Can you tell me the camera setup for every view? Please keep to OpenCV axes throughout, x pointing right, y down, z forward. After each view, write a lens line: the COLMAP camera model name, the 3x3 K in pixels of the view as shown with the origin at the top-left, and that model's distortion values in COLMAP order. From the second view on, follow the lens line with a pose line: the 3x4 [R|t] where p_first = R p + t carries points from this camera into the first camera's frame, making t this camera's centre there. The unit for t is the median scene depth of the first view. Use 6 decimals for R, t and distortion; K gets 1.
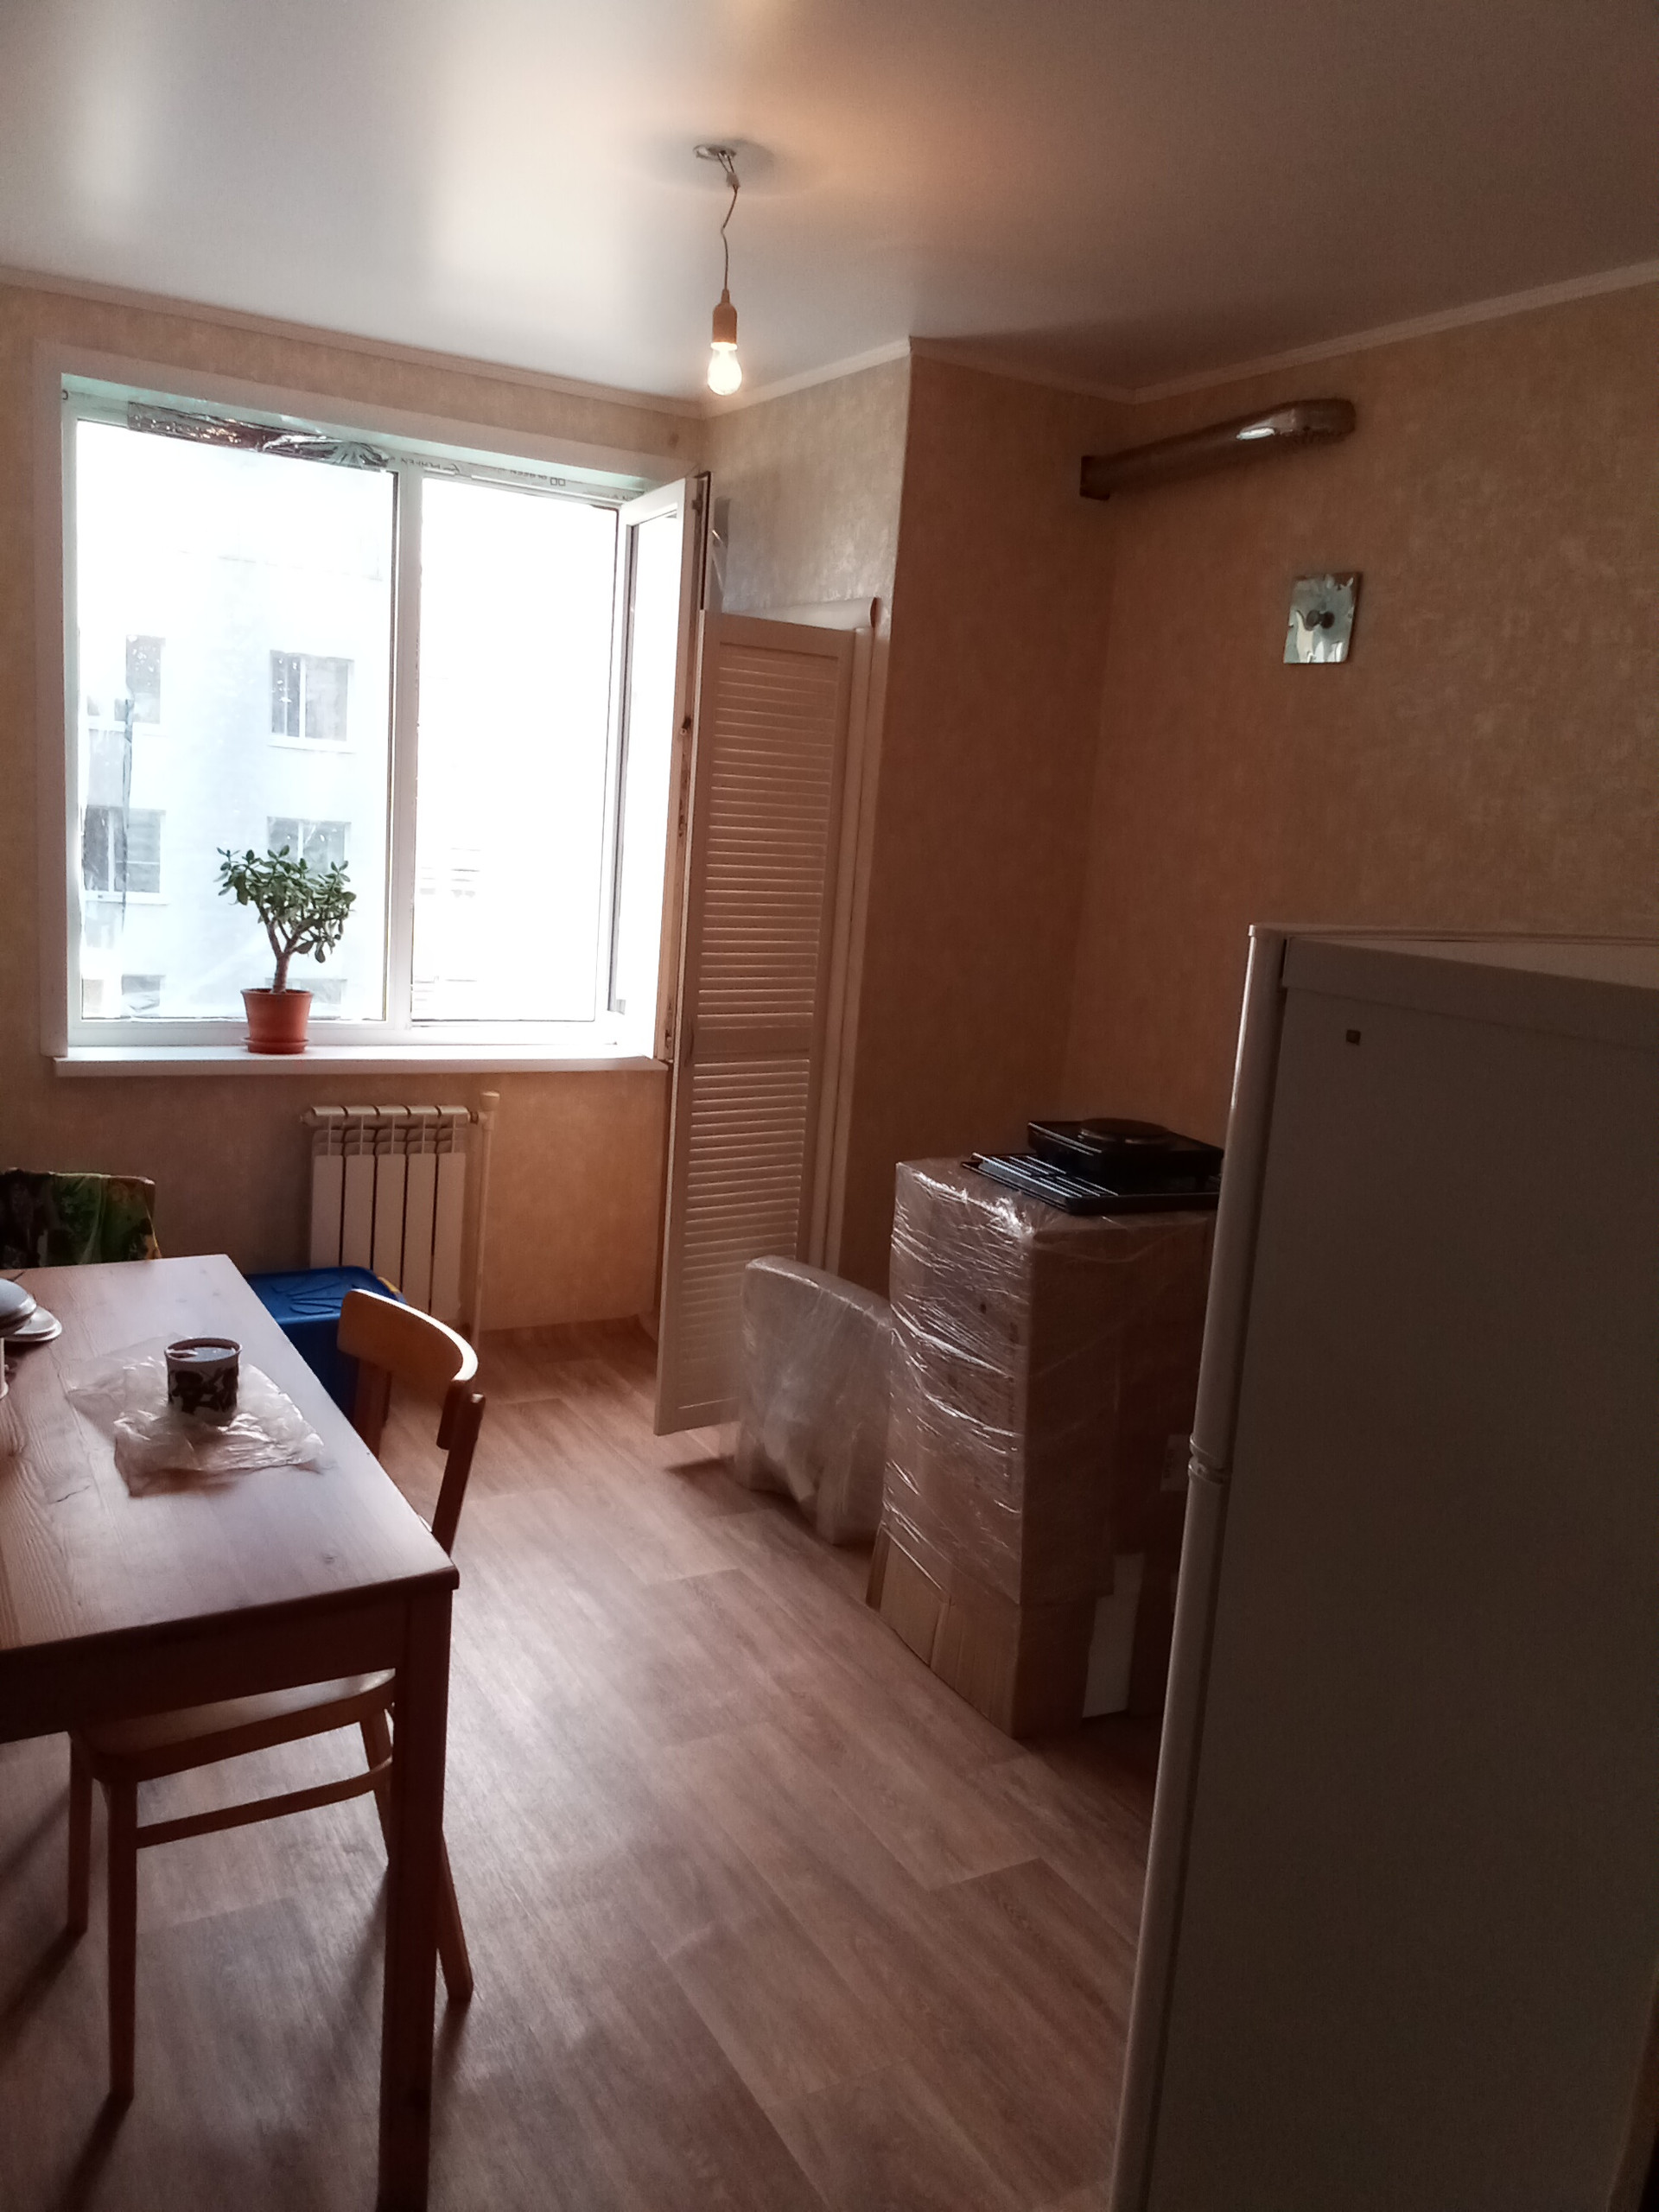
lens RADIAL K [[1689.6, 0, 821.2], [0, 1689.6, 1121.7], [0, 0, 1]] dist [0.097427, -0.142665]
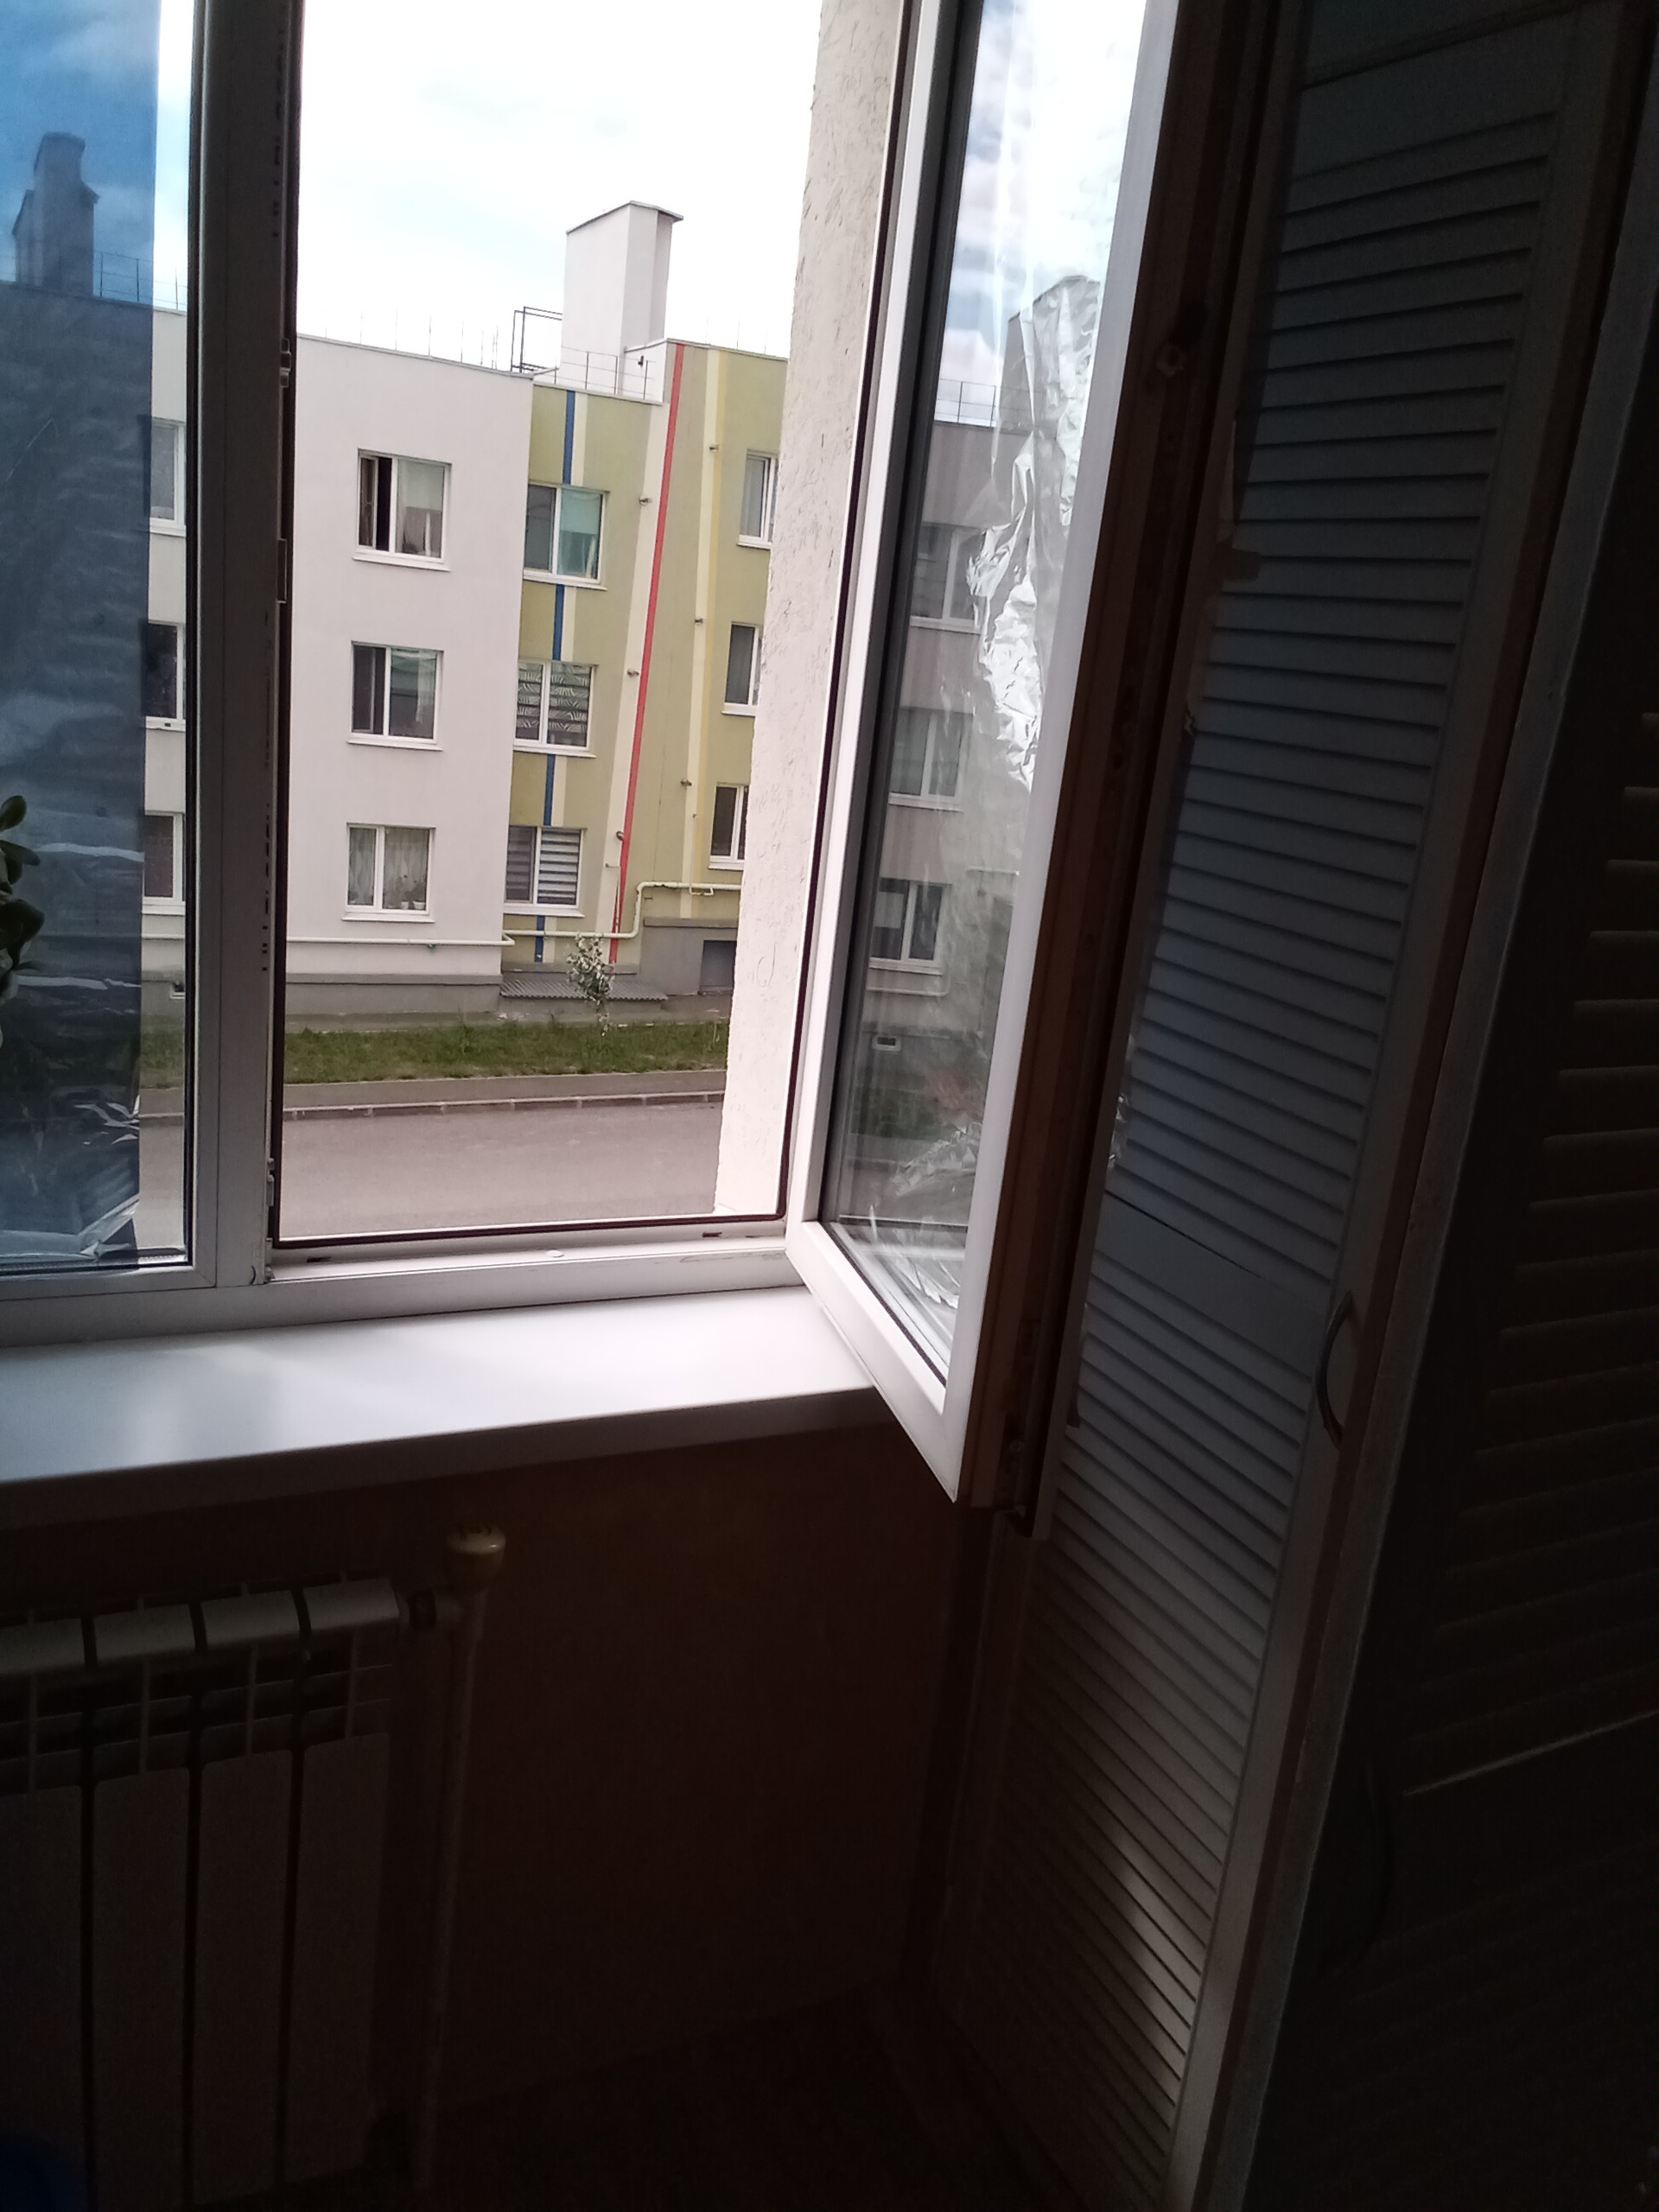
lens RADIAL K [[1689.6, 0, 821.2], [0, 1689.6, 1121.7], [0, 0, 1]] dist [0.097427, -0.142665]
pose [[0.996870, 0.058346, -0.053355, -0.117586], [-0.053615, 0.994838, 0.086158, -0.127026], [0.058107, -0.083028, 0.994852, 0.690376]]
